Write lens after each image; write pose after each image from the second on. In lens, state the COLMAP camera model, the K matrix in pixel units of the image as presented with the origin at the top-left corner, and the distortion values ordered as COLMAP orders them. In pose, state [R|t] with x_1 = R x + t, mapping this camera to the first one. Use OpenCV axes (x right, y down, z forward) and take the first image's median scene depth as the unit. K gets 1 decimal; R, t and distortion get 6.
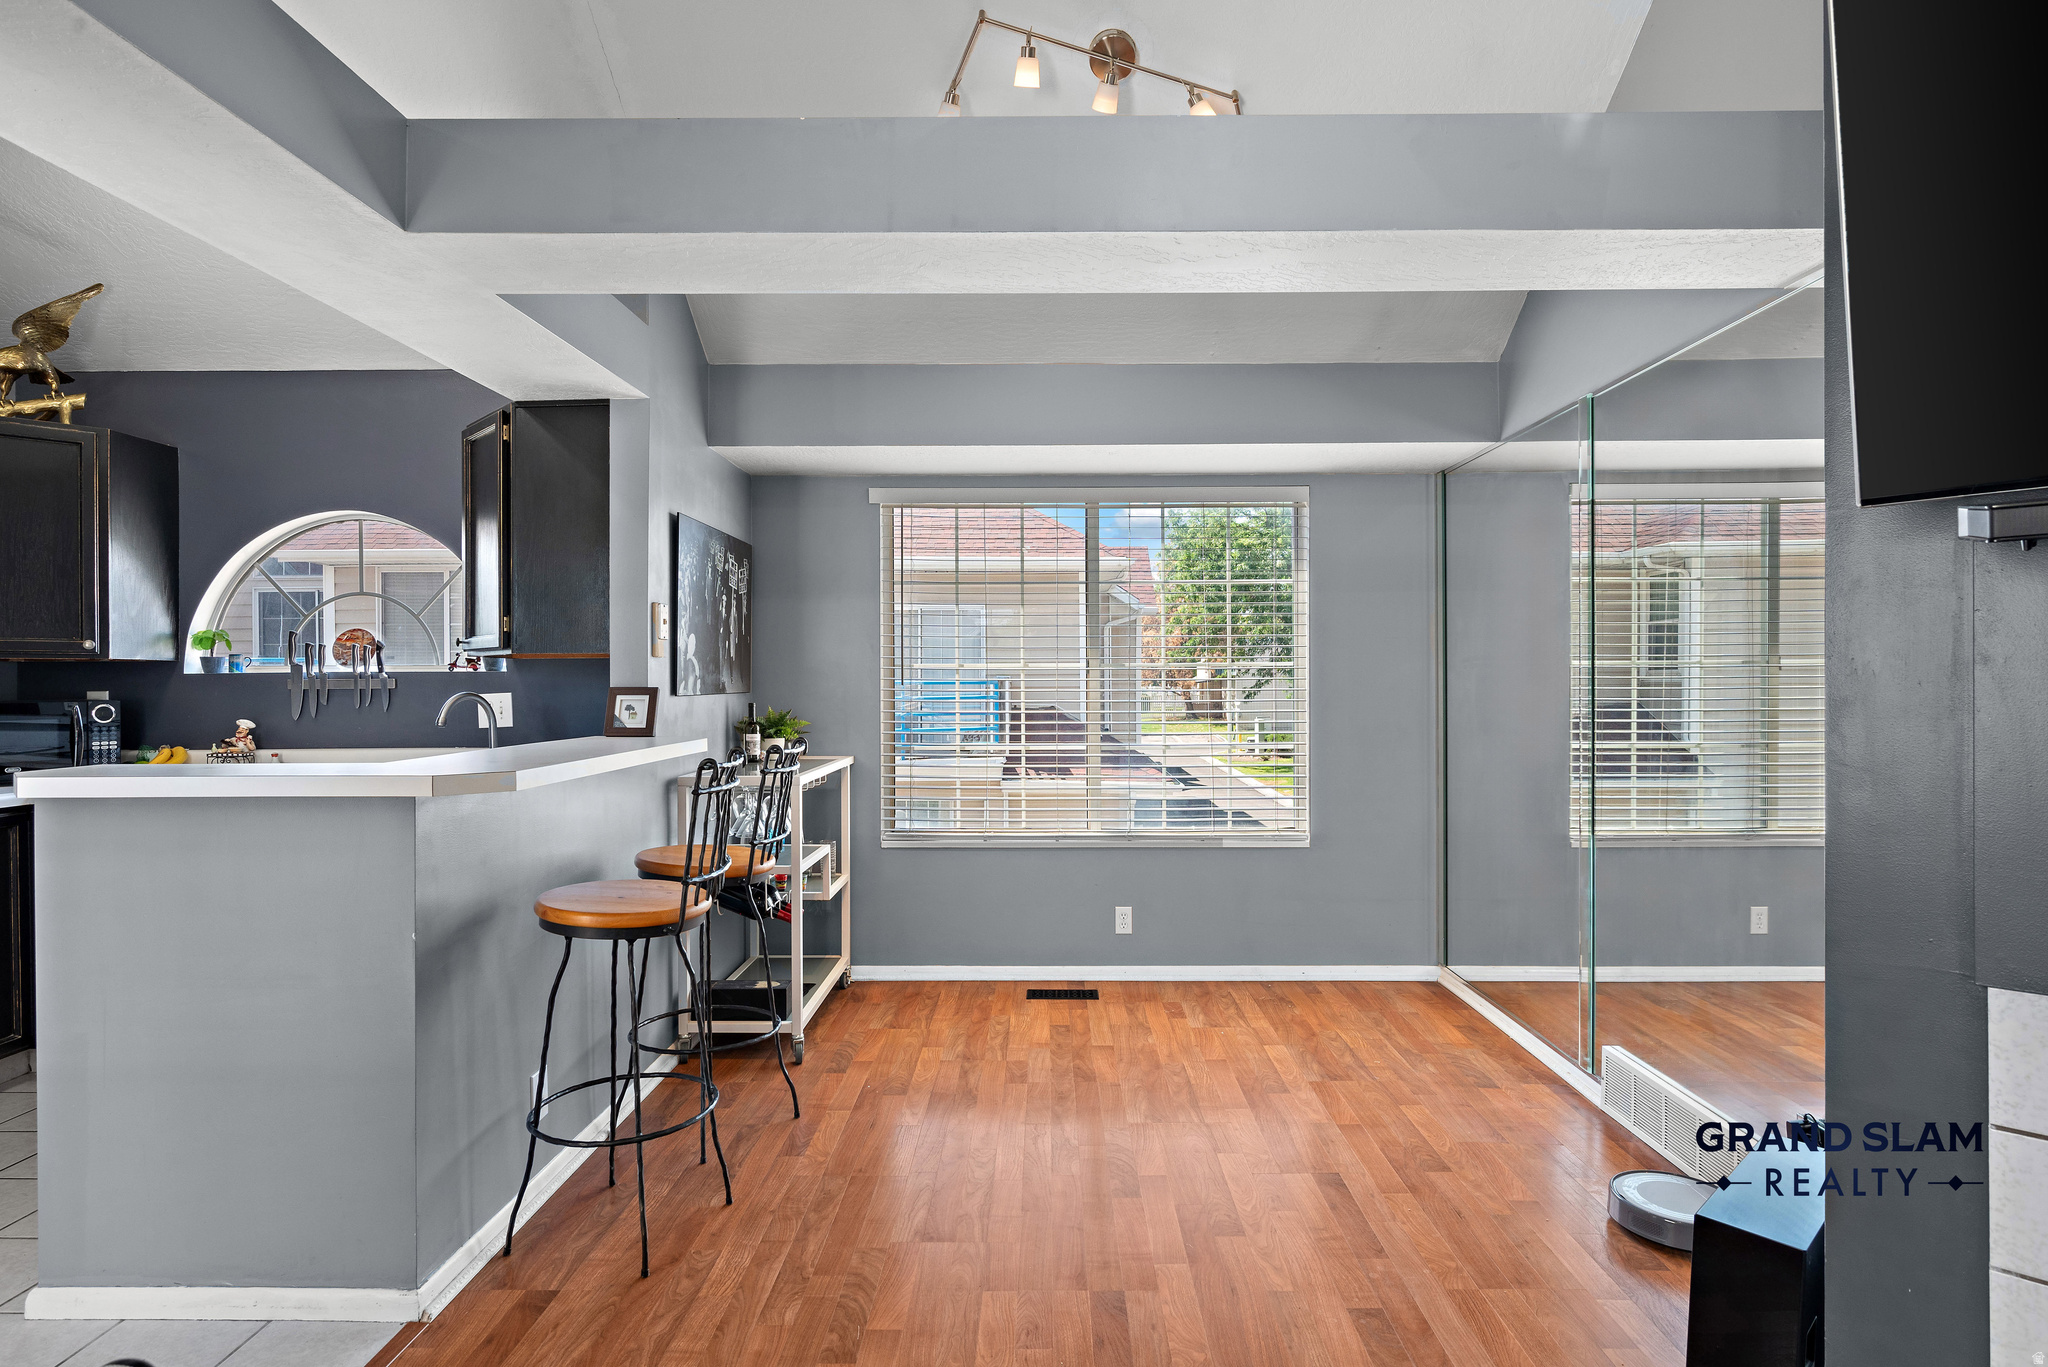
lens RADIAL K [[1107.0, 0, 1027.6], [0, 1107.0, 683.7], [0, 0, 1]] dist [0.000486, -0.000624]
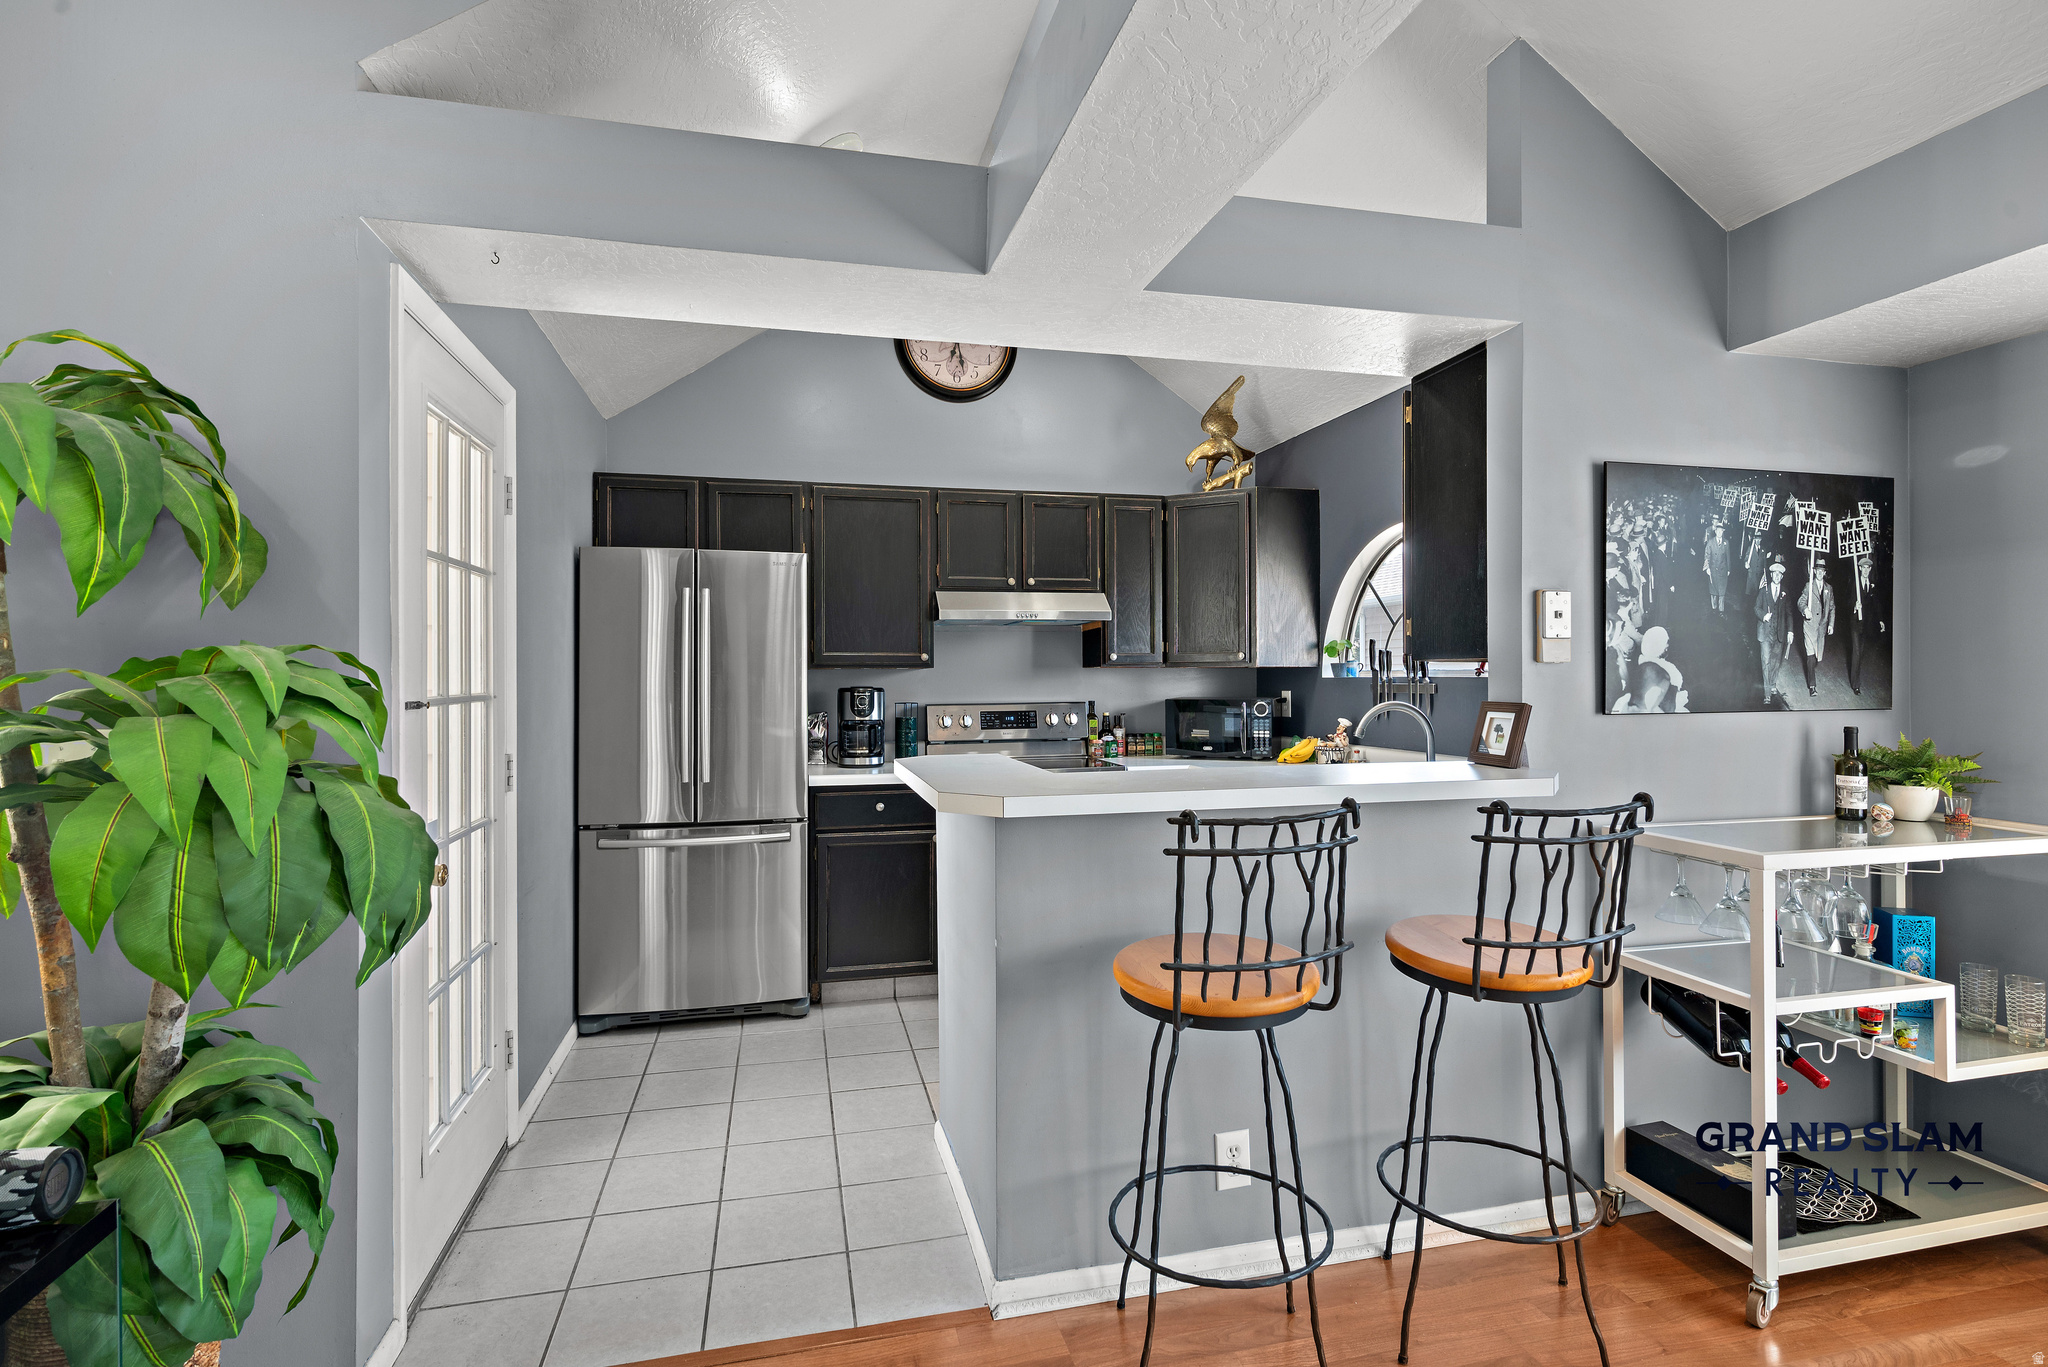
lens RADIAL K [[993.4, 0, 1028.3], [0, 993.4, 672.8], [0, 0, 1]] dist [-0.002987, 0.000072]
pose [[0.256777, 0.000956, -0.966470, 0.196914], [-0.000654, 0.999999, 0.000815, -0.015218], [0.966470, 0.000423, 0.256778, 0.427806]]
